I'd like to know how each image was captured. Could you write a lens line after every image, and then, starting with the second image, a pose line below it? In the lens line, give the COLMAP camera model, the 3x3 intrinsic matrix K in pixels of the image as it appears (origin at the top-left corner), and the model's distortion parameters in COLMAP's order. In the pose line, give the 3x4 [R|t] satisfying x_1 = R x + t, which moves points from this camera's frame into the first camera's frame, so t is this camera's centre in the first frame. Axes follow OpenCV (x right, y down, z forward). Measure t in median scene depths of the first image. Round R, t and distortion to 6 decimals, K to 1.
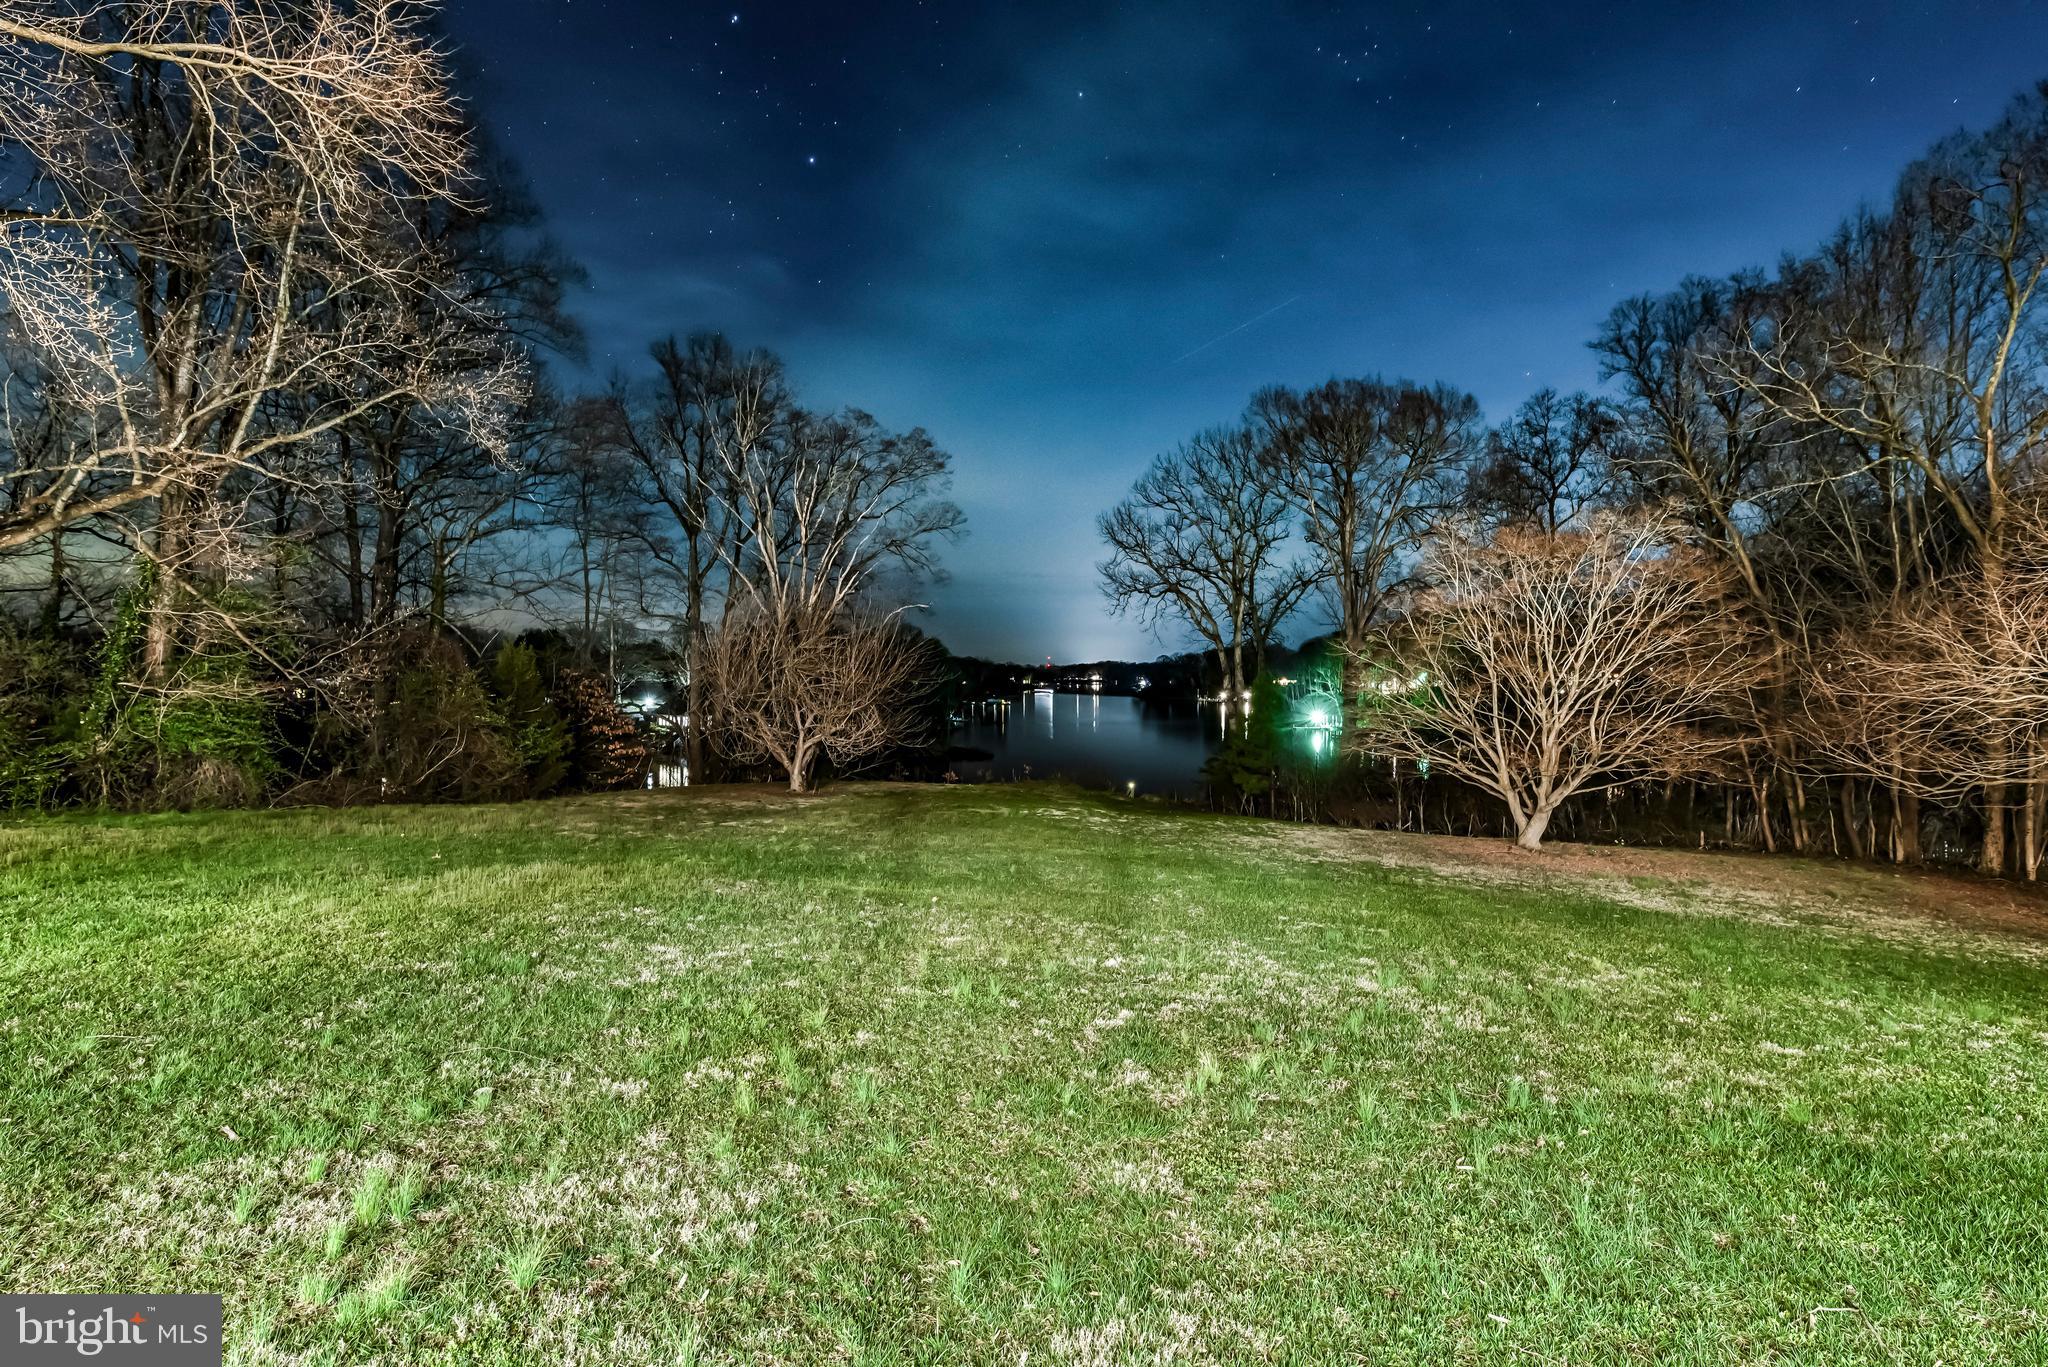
lens RADIAL K [[945.9, 0, 1025.7], [0, 945.9, 681.7], [0, 0, 1]] dist [0.006712, -0.002158]
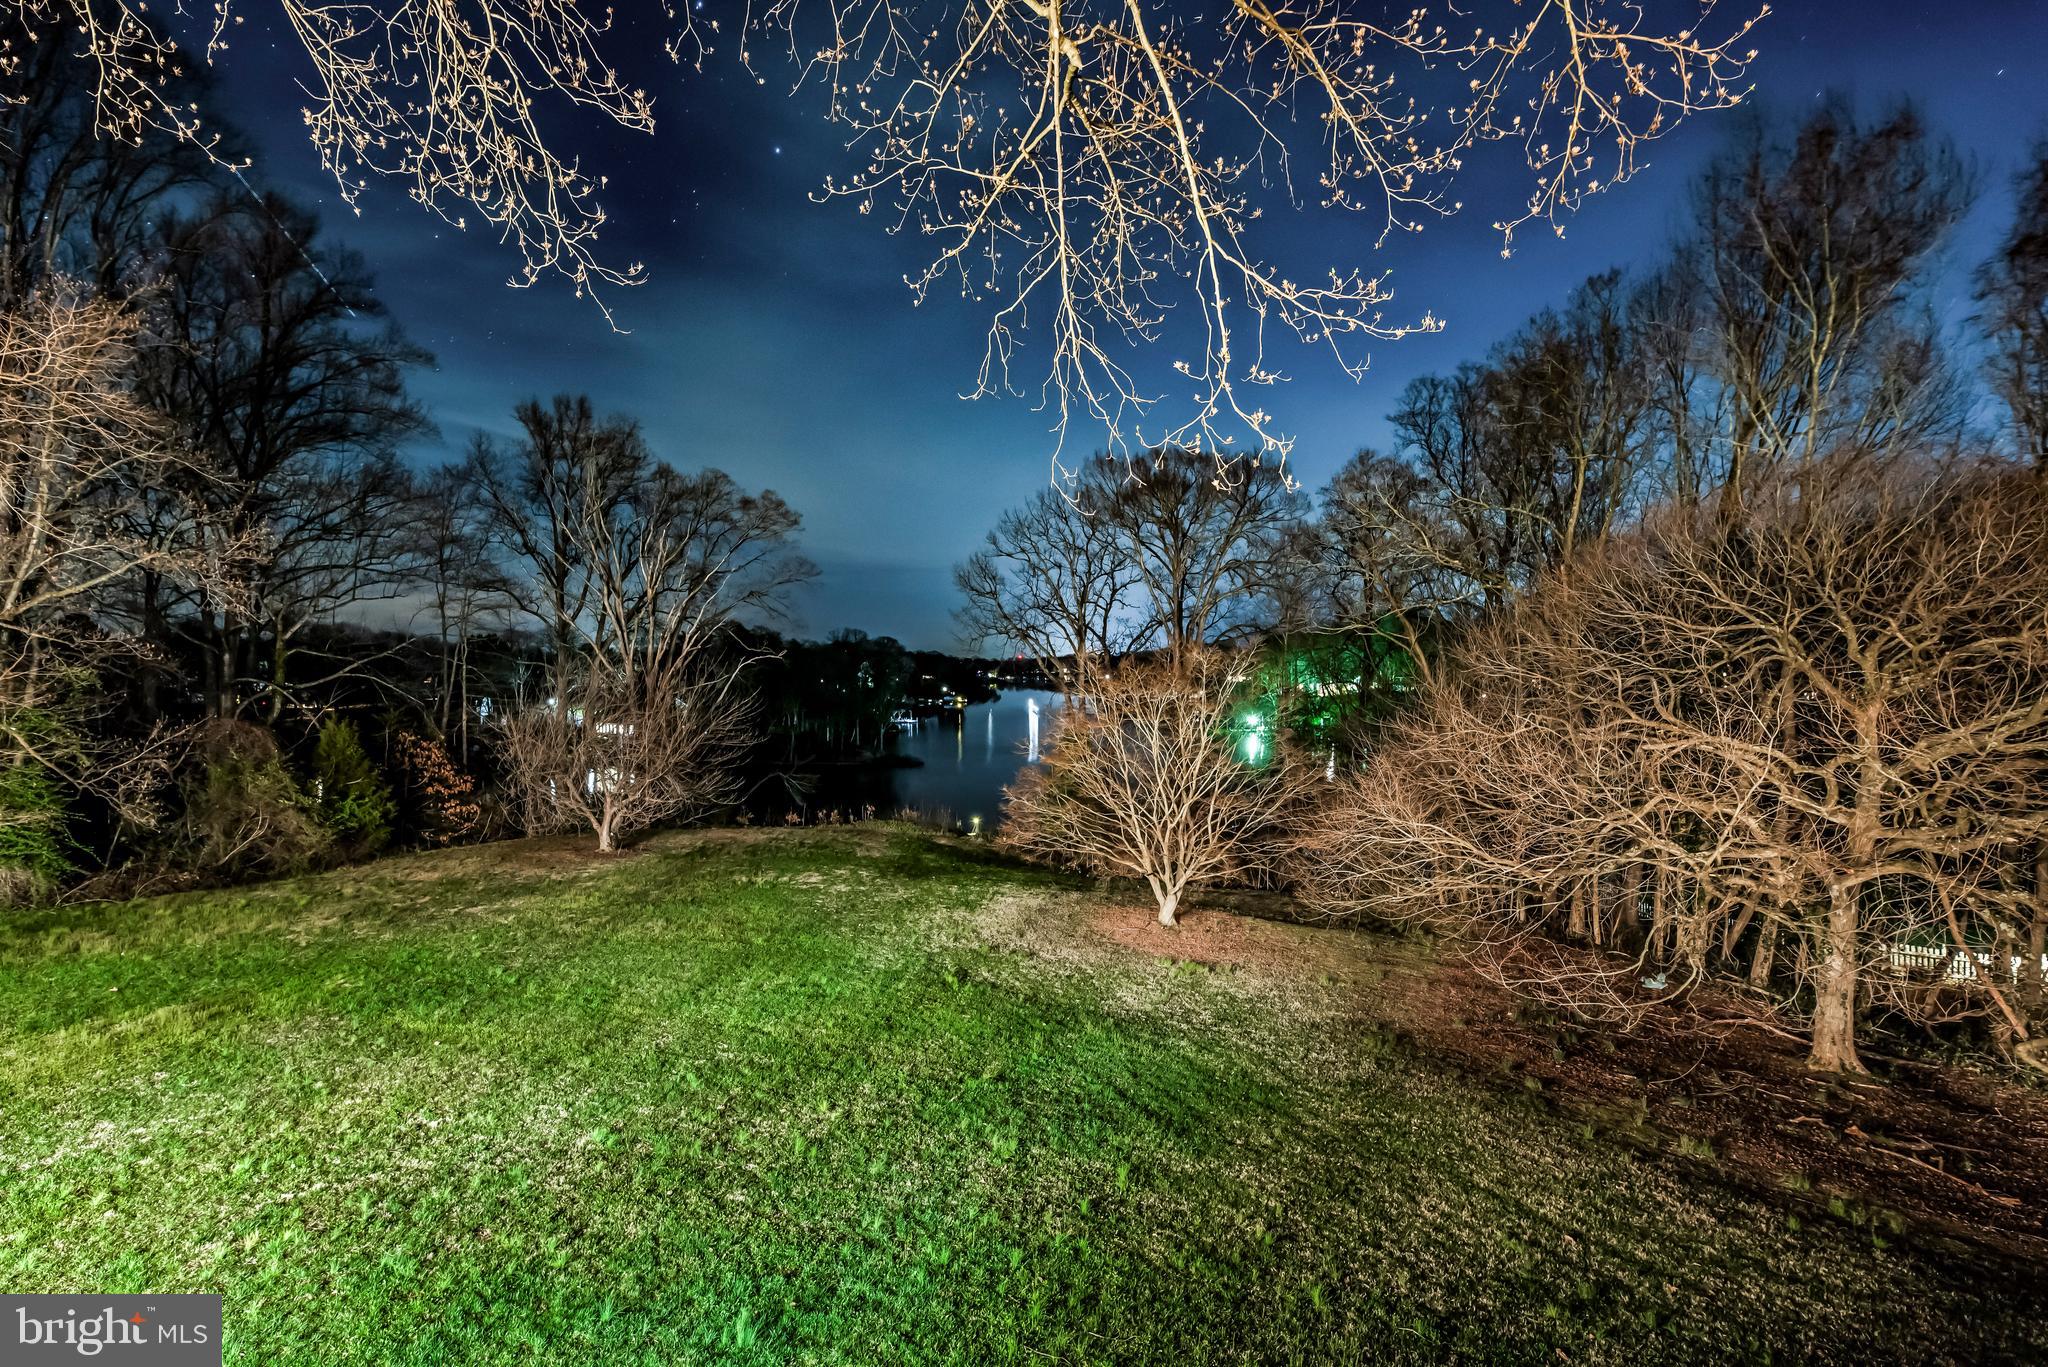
lens RADIAL K [[945.9, 0, 1022.7], [0, 945.9, 681.8], [0, 0, 1]] dist [0.006712, -0.002158]
pose [[0.999634, -0.000092, 0.027051, 0.147320], [-0.000176, 0.999951, 0.009878, -0.063156], [-0.027051, -0.009879, 0.999585, -0.079569]]
